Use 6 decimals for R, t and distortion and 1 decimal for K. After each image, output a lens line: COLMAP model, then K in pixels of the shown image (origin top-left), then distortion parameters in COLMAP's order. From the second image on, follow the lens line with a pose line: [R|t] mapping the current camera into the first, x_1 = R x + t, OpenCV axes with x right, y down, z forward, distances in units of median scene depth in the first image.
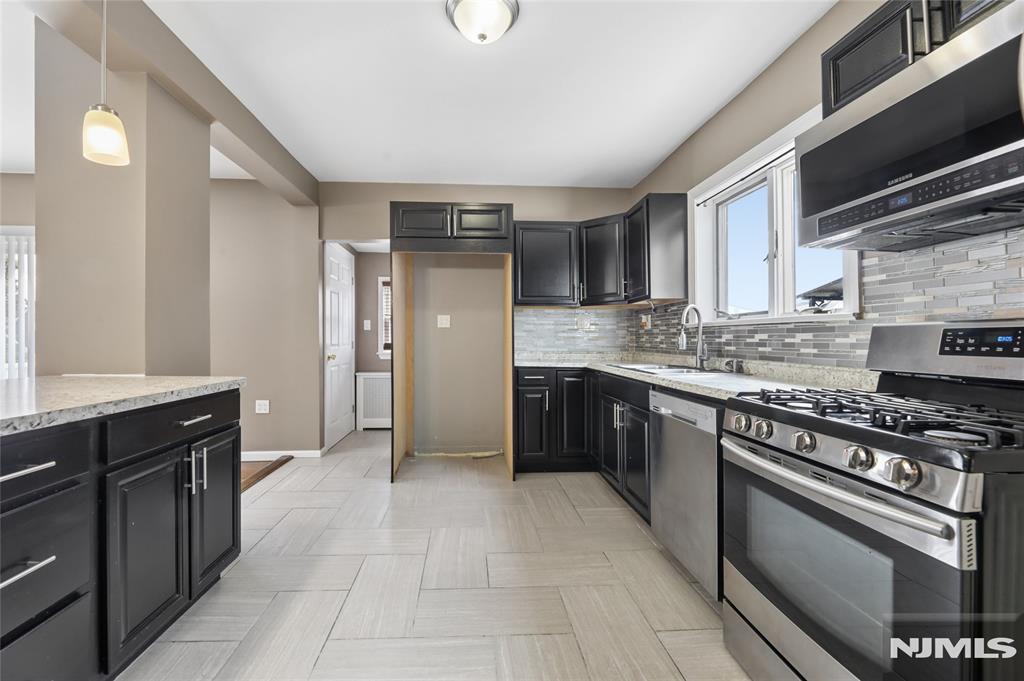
lens RADIAL K [[422.8, 0, 490.7], [0, 422.8, 338.5], [0, 0, 1]] dist [-0.001637, -0.000262]
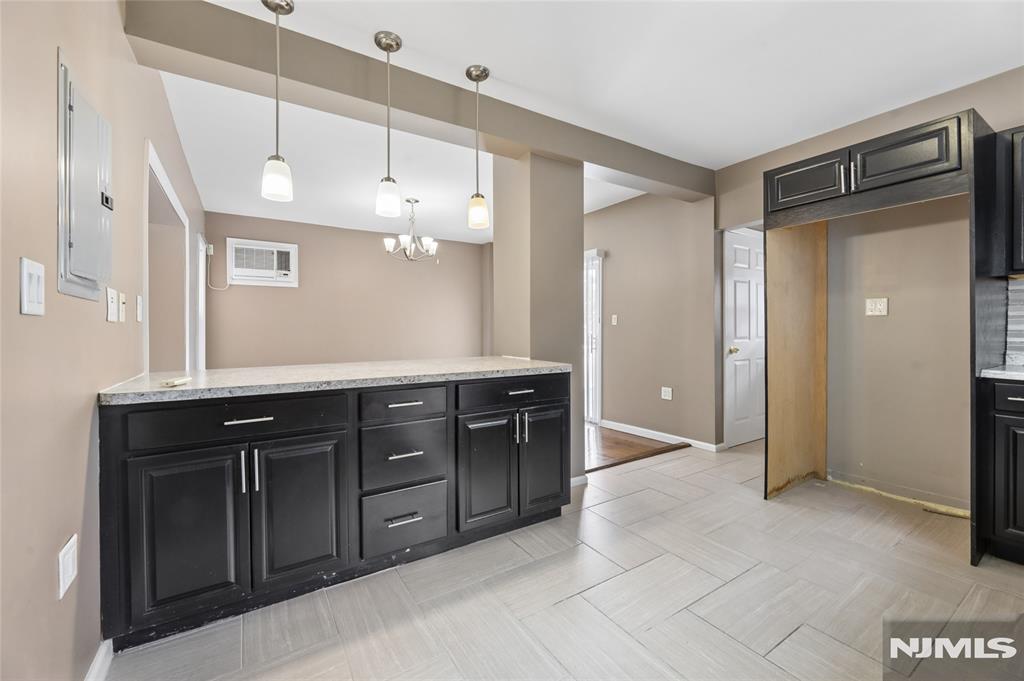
lens RADIAL K [[420.0, 0, 511.6], [0, 420.0, 331.8], [0, 0, 1]] dist [-0.000614, -0.000214]
pose [[0.499006, -0.002103, -0.866596, 0.271192], [0.009630, 0.999949, 0.003119, -0.008449], [0.866545, -0.009902, 0.499001, 0.138617]]
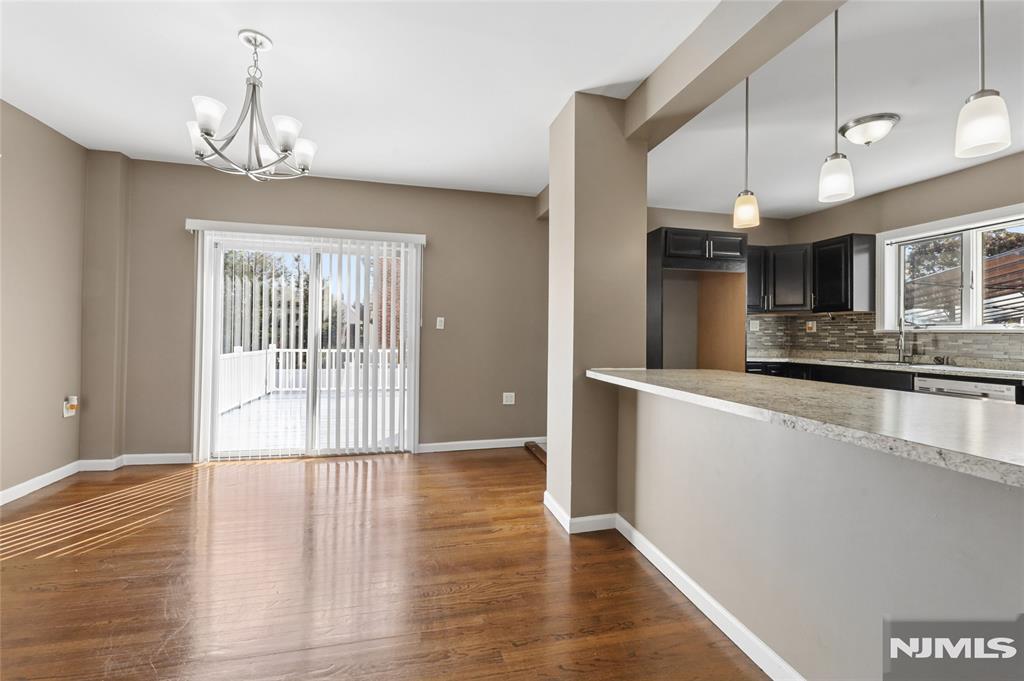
lens RADIAL K [[440.8, 0, 515.1], [0, 440.8, 330.3], [0, 0, 1]] dist [-0.003309, -0.000296]
pose [[0.982601, 0.009823, 0.185471, -0.956473], [-0.008624, 0.999936, -0.007271, -0.013111], [-0.185531, 0.005545, 0.982623, -0.191030]]
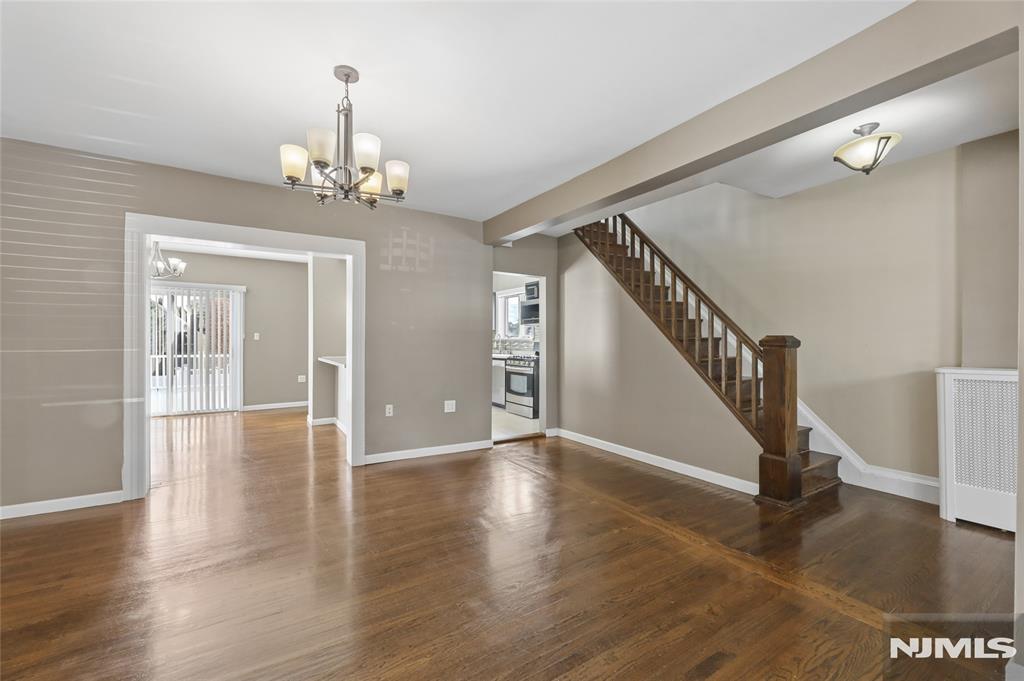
lens RADIAL K [[423.8, 0, 510.7], [0, 423.8, 344.4], [0, 0, 1]] dist [-0.002412, -0.000151]
pose [[0.874932, -0.004389, 0.484226, -0.831580], [-0.000300, 0.999954, 0.009606, -0.023448], [-0.484246, -0.008550, 0.874890, -1.550485]]
